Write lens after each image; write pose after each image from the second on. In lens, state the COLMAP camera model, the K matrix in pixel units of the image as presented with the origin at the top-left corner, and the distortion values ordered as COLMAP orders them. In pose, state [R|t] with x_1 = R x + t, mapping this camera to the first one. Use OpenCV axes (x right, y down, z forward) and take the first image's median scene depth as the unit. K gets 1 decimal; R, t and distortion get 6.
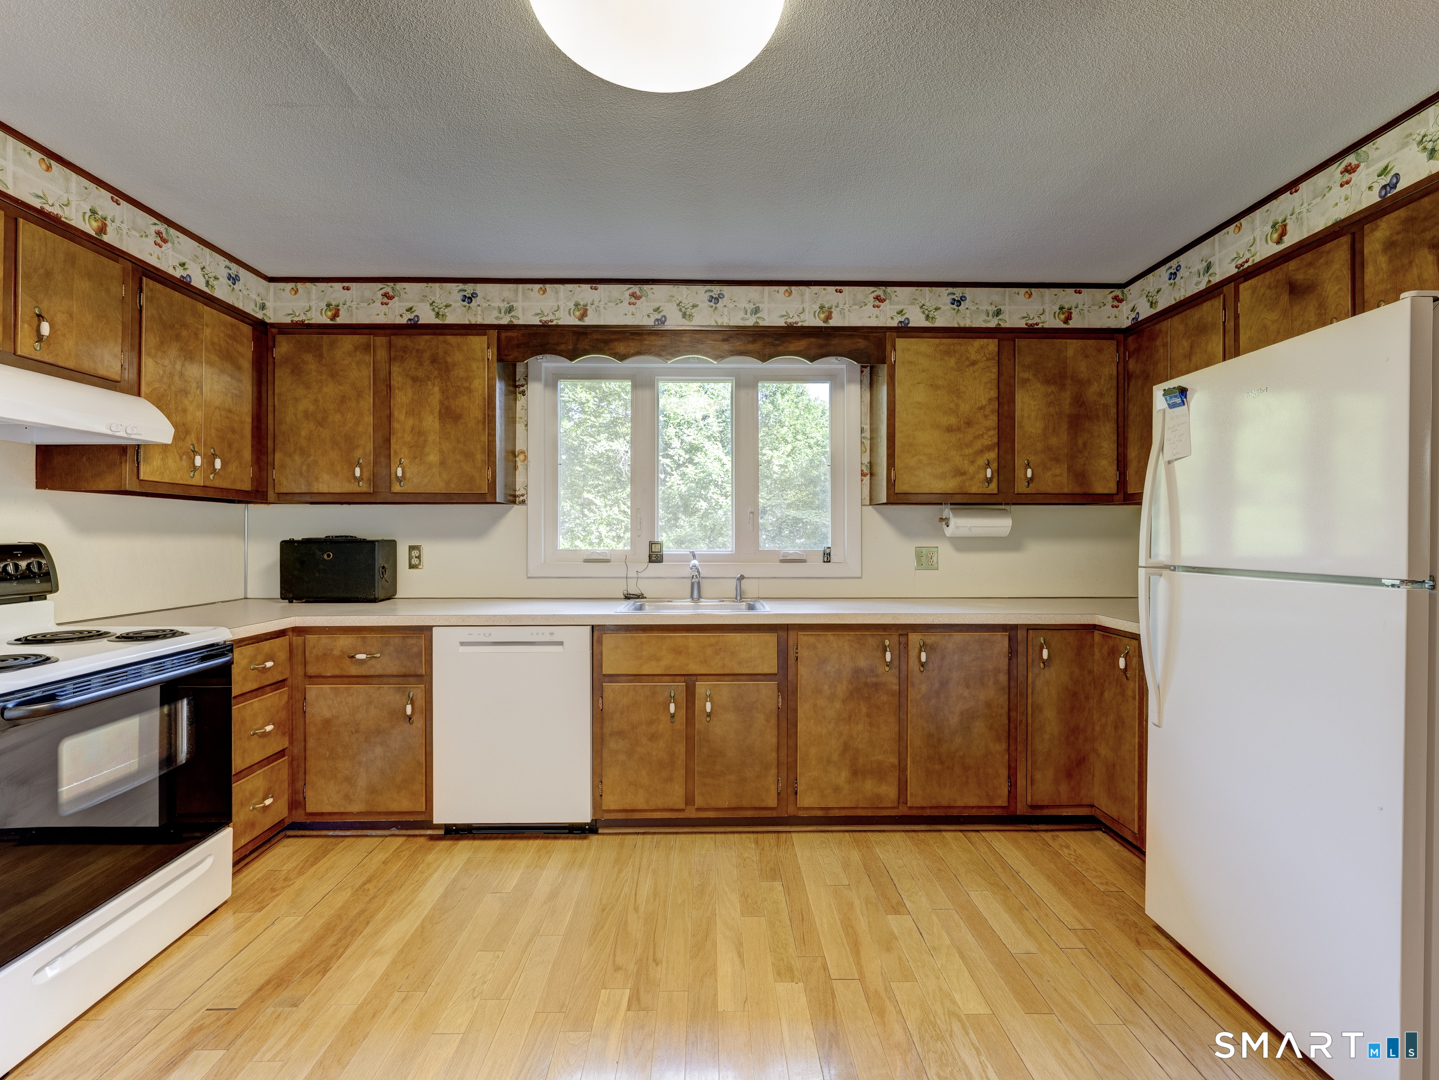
lens RADIAL K [[662.4, 0, 718.5], [0, 662.4, 535.4], [0, 0, 1]] dist [-0.006014, -0.000373]
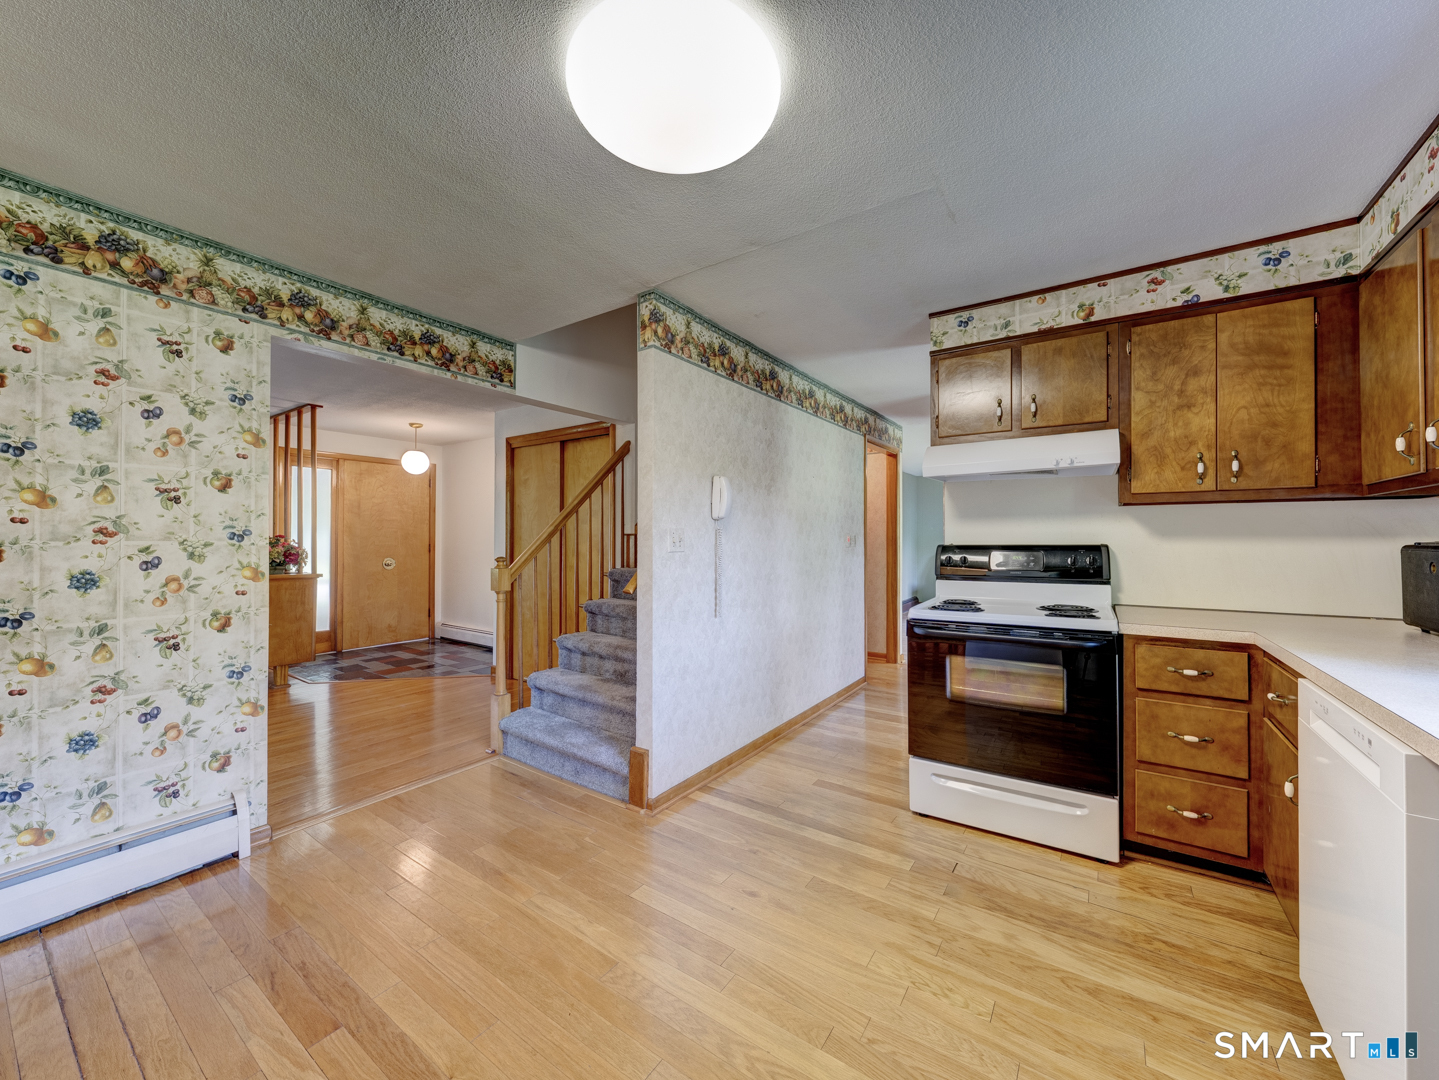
lens RADIAL K [[547.5, 0, 717.7], [0, 547.5, 536.0], [0, 0, 1]] dist [-0.000765, 0.000217]
pose [[-0.581181, -0.007395, -0.813741, 0.341643], [0.000200, 0.999957, -0.009230, 0.002822], [0.813774, -0.005527, -0.581155, 0.828497]]
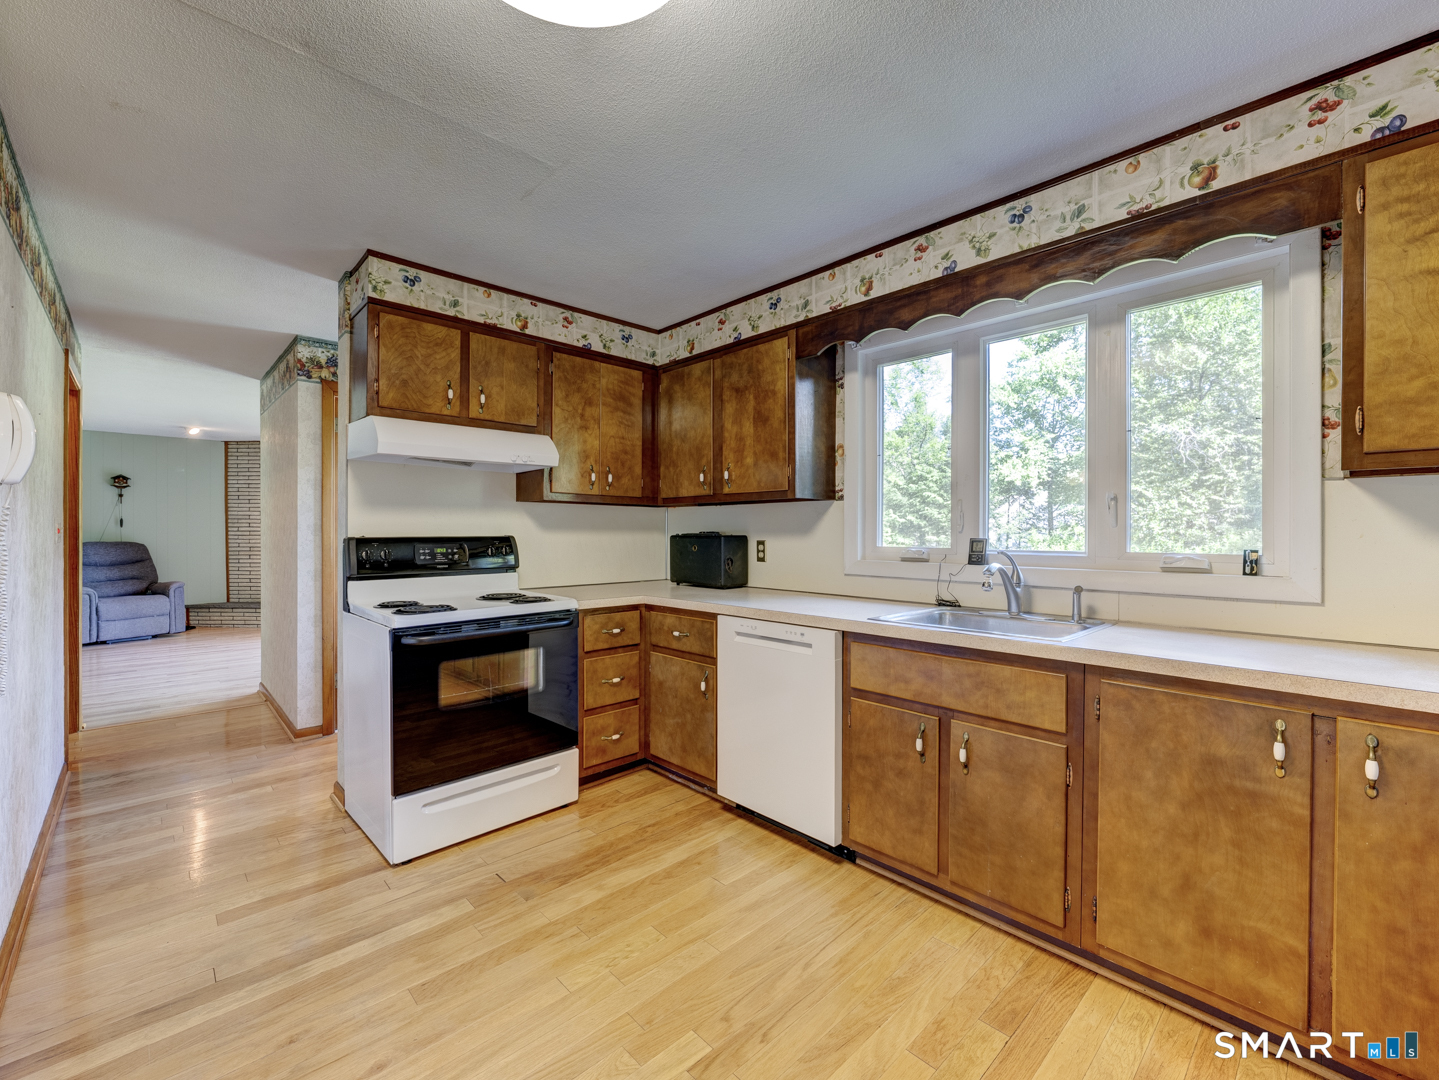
lens RADIAL K [[614.8, 0, 720.5], [0, 614.8, 535.6], [0, 0, 1]] dist [-0.005633, 0.000075]
pose [[0.673848, 0.005032, -0.738853, 0.315921], [-0.001011, 0.999982, 0.005888, 0.001267], [0.738869, -0.003220, 0.673841, 0.312406]]
